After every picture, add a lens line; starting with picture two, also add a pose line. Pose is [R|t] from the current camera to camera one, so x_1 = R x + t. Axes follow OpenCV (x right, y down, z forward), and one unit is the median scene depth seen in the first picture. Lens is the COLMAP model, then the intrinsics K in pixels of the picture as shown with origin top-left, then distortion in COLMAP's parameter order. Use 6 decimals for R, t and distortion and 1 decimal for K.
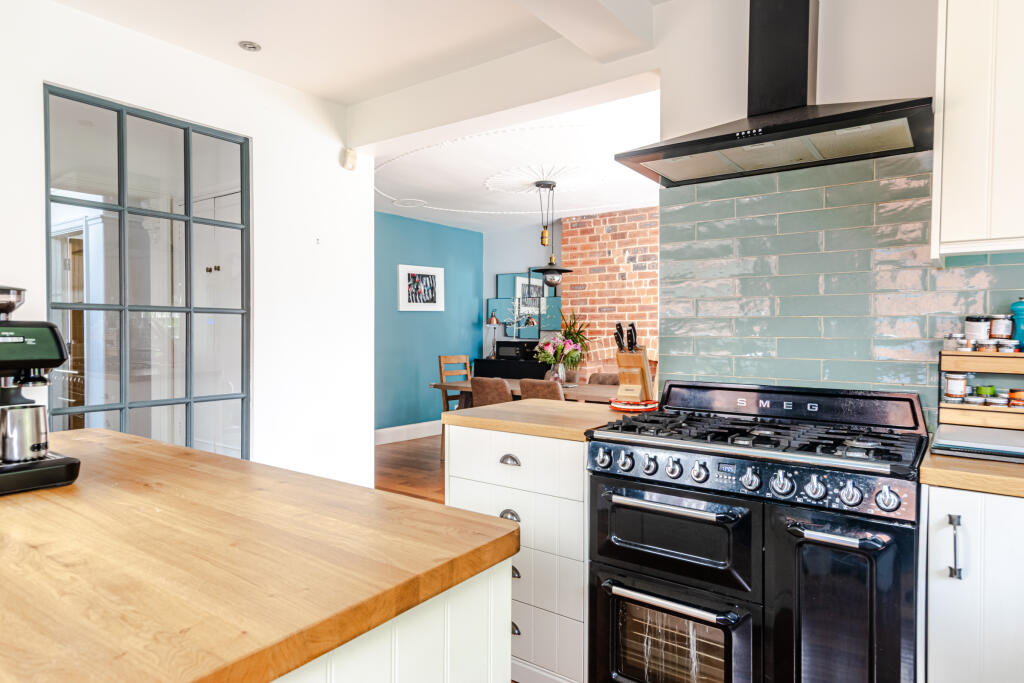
lens RADIAL K [[614.9, 0, 512.2], [0, 614.9, 340.7], [0, 0, 1]] dist [0.034451, 0.003619]
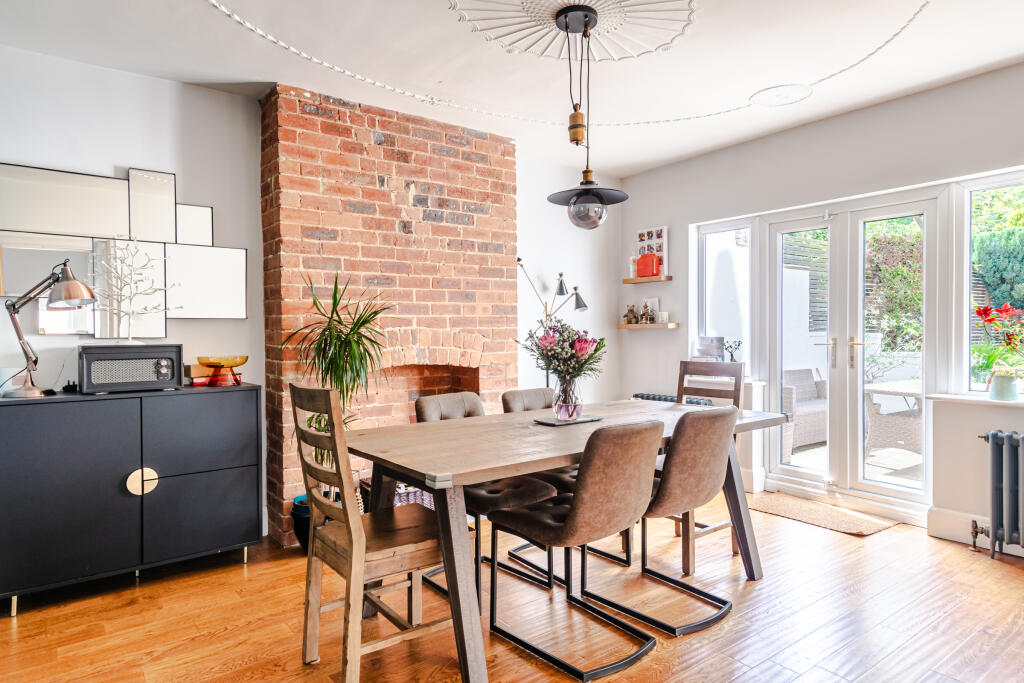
lens RADIAL K [[614.9, 0, 516.9], [0, 614.9, 338.2], [0, 0, 1]] dist [0.034451, 0.003619]
pose [[0.283283, -0.020950, 0.958807, -0.353708], [0.020385, 0.999667, 0.015820, -0.005267], [-0.958820, 0.015064, 0.283616, 0.726715]]
